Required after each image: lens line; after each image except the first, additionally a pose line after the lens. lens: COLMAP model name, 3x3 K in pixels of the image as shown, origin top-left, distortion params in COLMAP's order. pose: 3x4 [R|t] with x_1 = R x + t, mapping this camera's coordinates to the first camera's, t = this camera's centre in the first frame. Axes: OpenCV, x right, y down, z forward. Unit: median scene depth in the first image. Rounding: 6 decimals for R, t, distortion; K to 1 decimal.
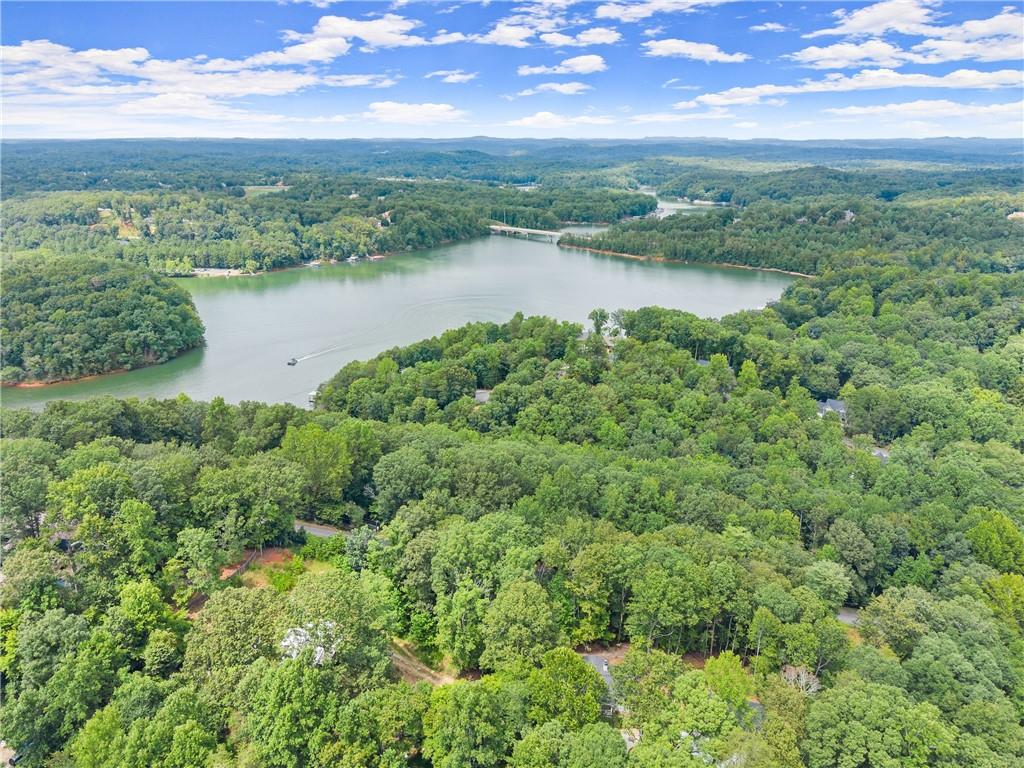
lens RADIAL K [[709.2, 0, 512.0], [0, 709.2, 384.0], [0, 0, 1]] dist [0.007159, -0.000396]
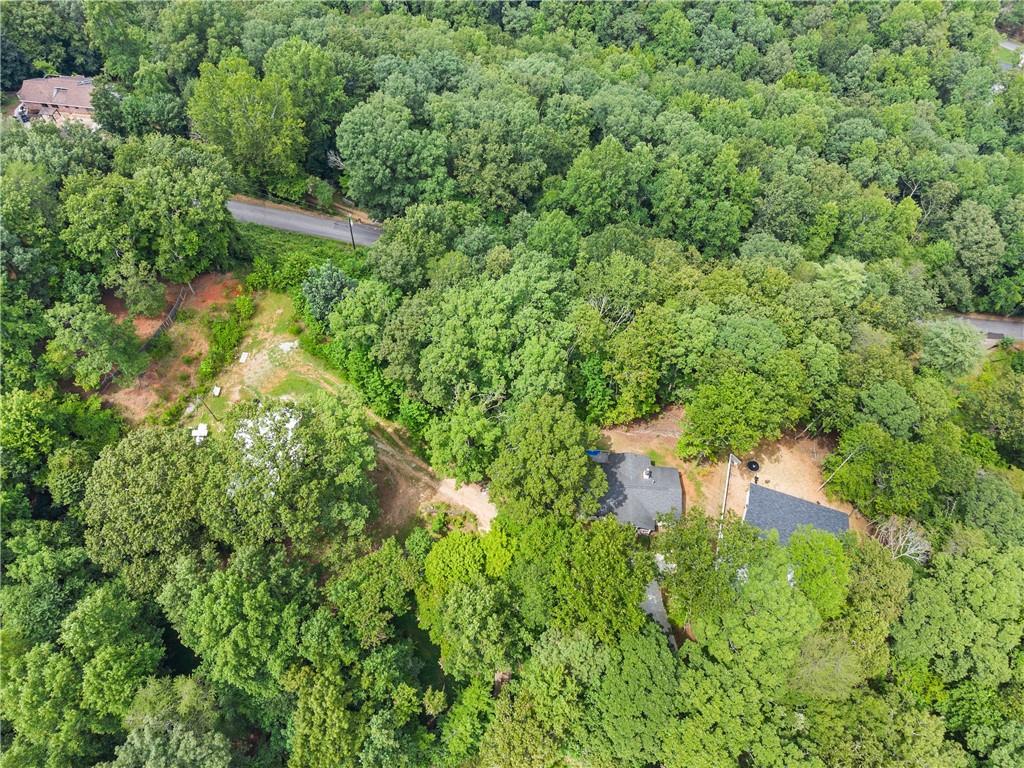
lens RADIAL K [[700.8, 0, 522.6], [0, 700.8, 384.7], [0, 0, 1]] dist [-0.000067, -0.001491]
pose [[0.999864, 0.015948, -0.004178, -0.004854], [-0.010026, 0.789372, 0.613834, -0.112610], [0.013088, -0.613708, 0.789424, 0.313568]]
